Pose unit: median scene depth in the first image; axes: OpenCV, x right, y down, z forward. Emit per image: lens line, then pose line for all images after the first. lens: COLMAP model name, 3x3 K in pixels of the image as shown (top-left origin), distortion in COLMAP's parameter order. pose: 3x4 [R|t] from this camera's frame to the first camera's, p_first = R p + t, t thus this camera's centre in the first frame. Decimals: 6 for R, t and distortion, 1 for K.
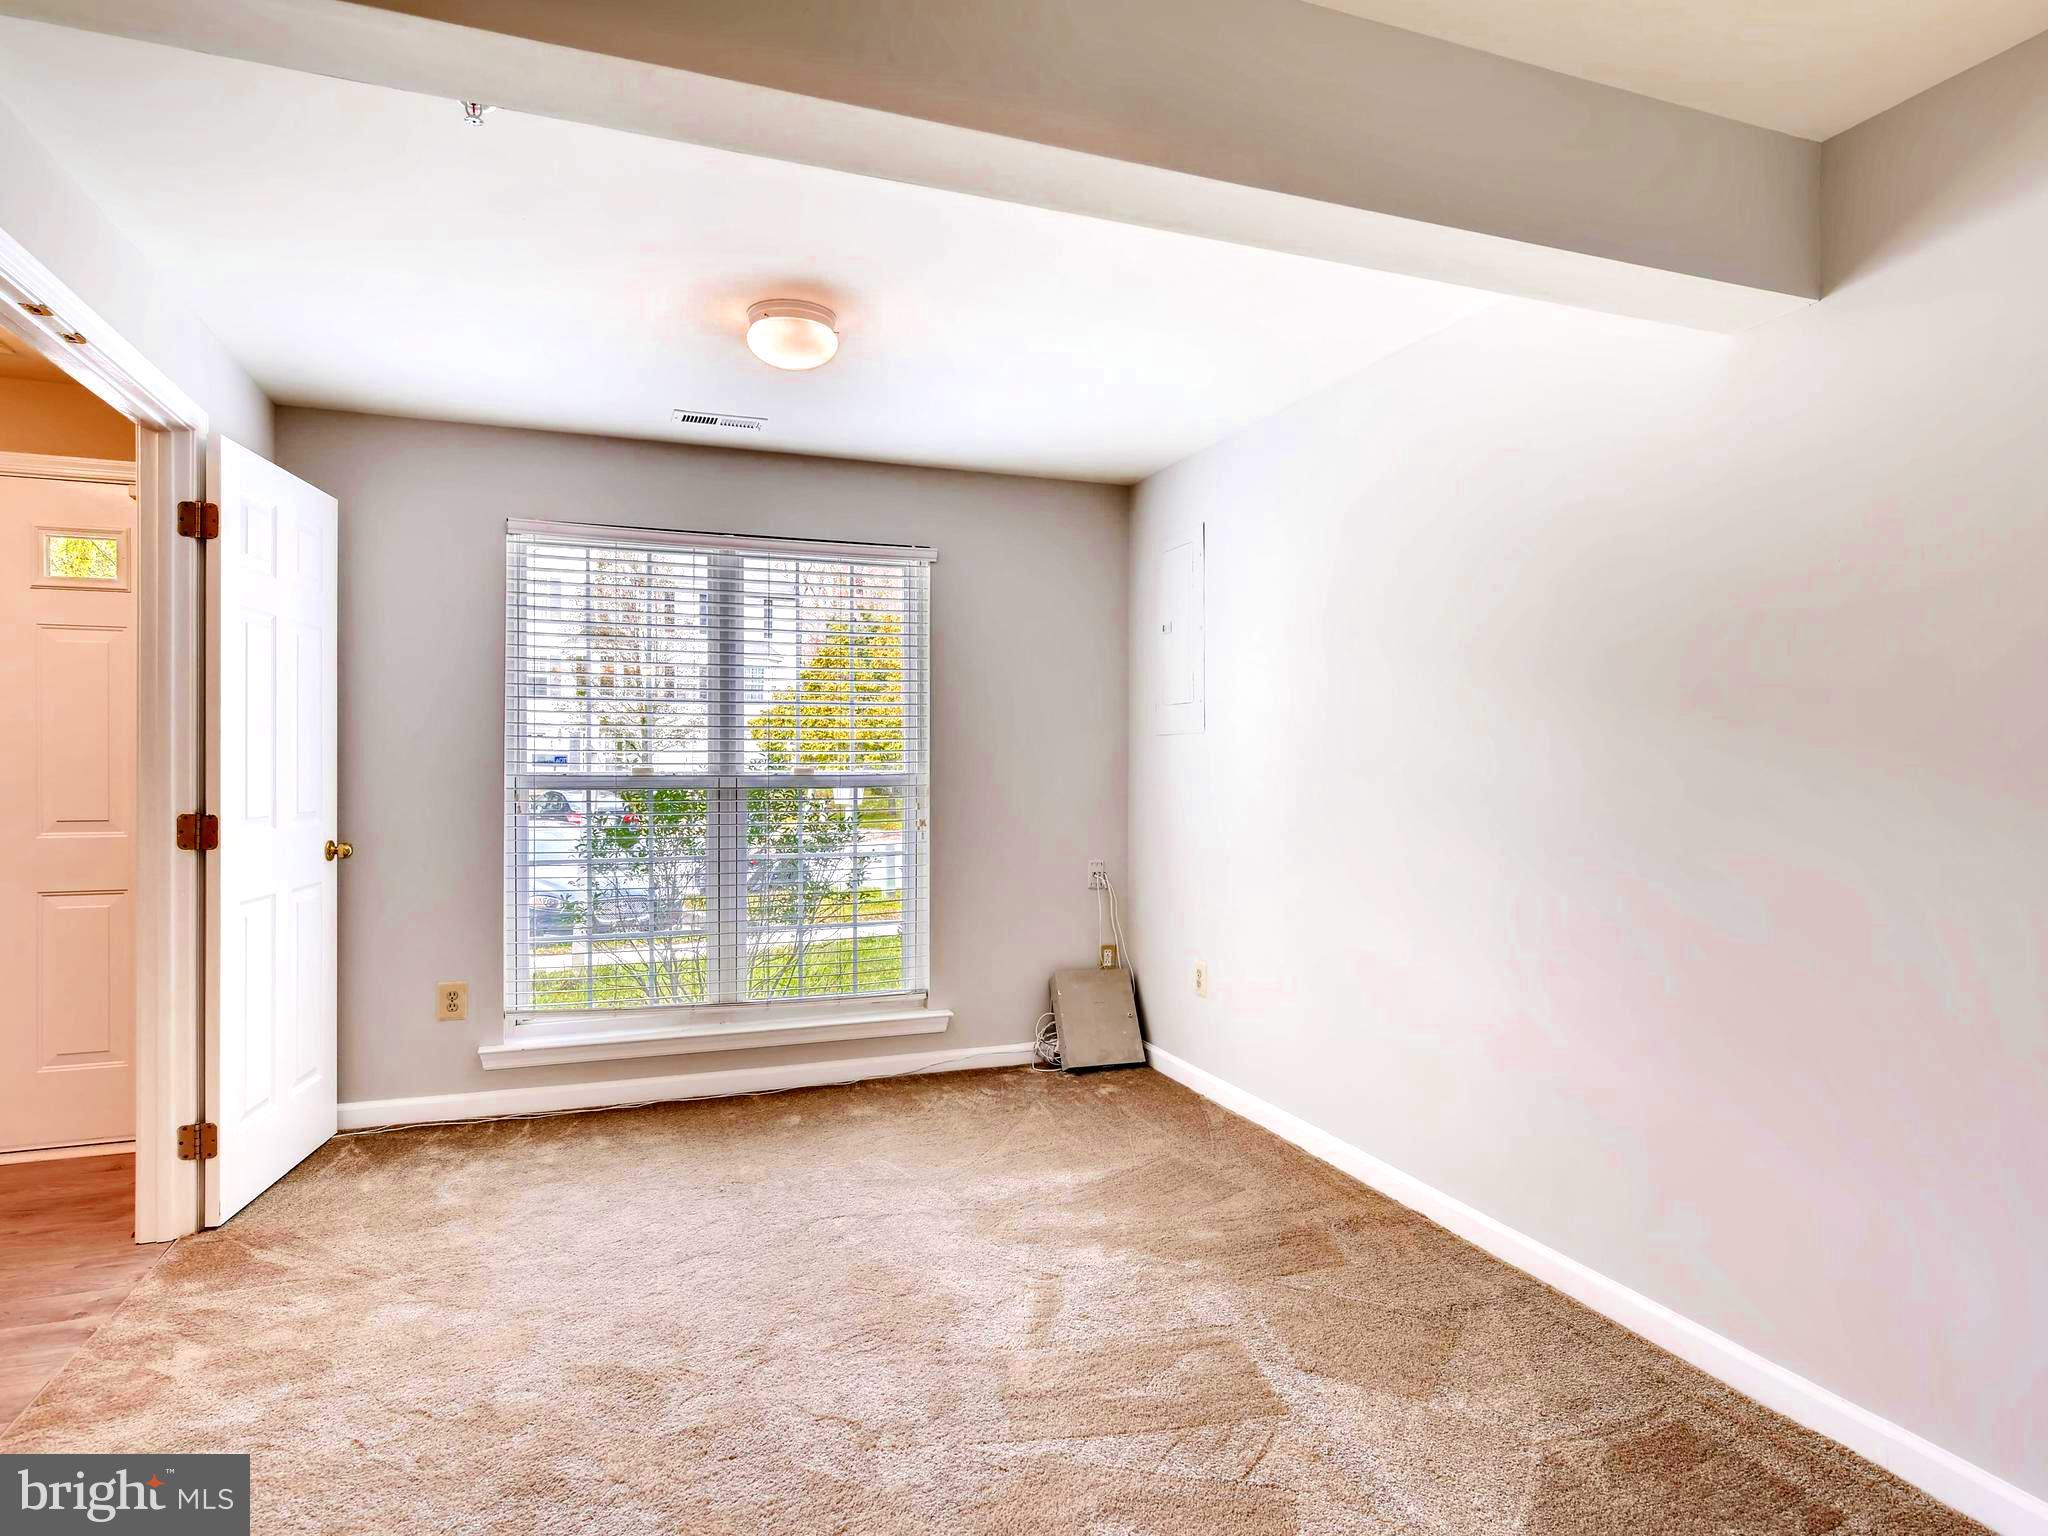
lens RADIAL K [[1169.9, 0, 1024.1], [0, 1169.9, 781.2], [0, 0, 1]] dist [-0.003964, 0.003966]
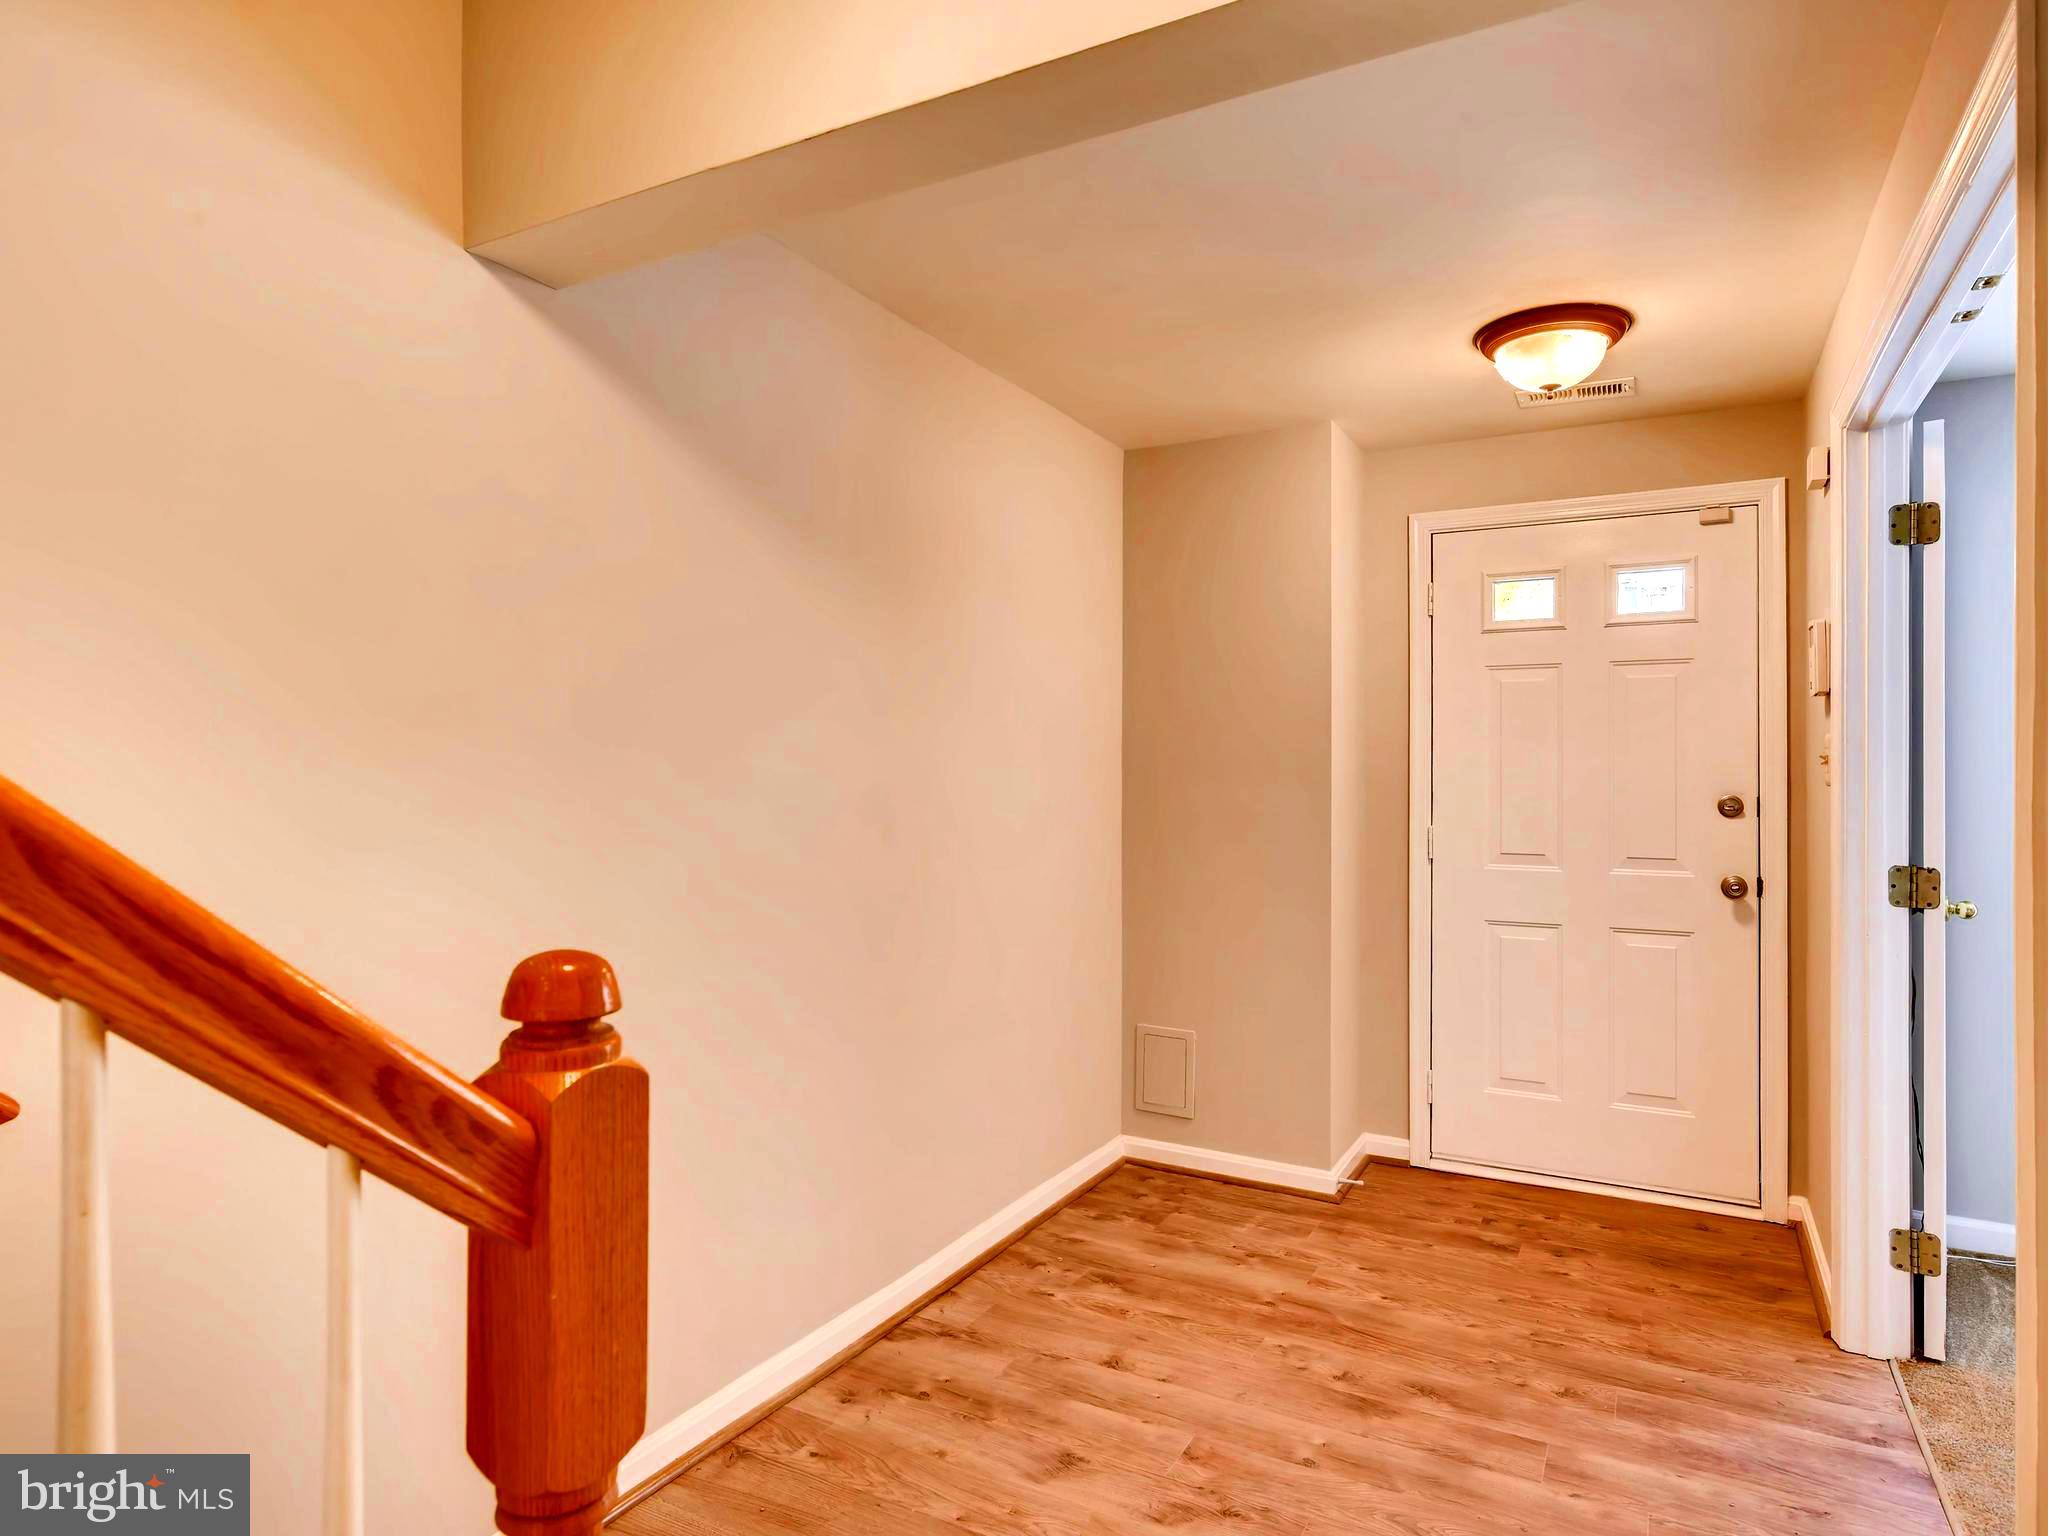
lens RADIAL K [[1169.9, 0, 1024.1], [0, 1169.9, 781.2], [0, 0, 1]] dist [-0.003964, 0.003966]
pose [[0.660444, 0.004252, -0.750863, -0.494245], [-0.018177, 0.999781, -0.010327, -0.013467], [0.750655, 0.020468, 0.660377, -0.055534]]
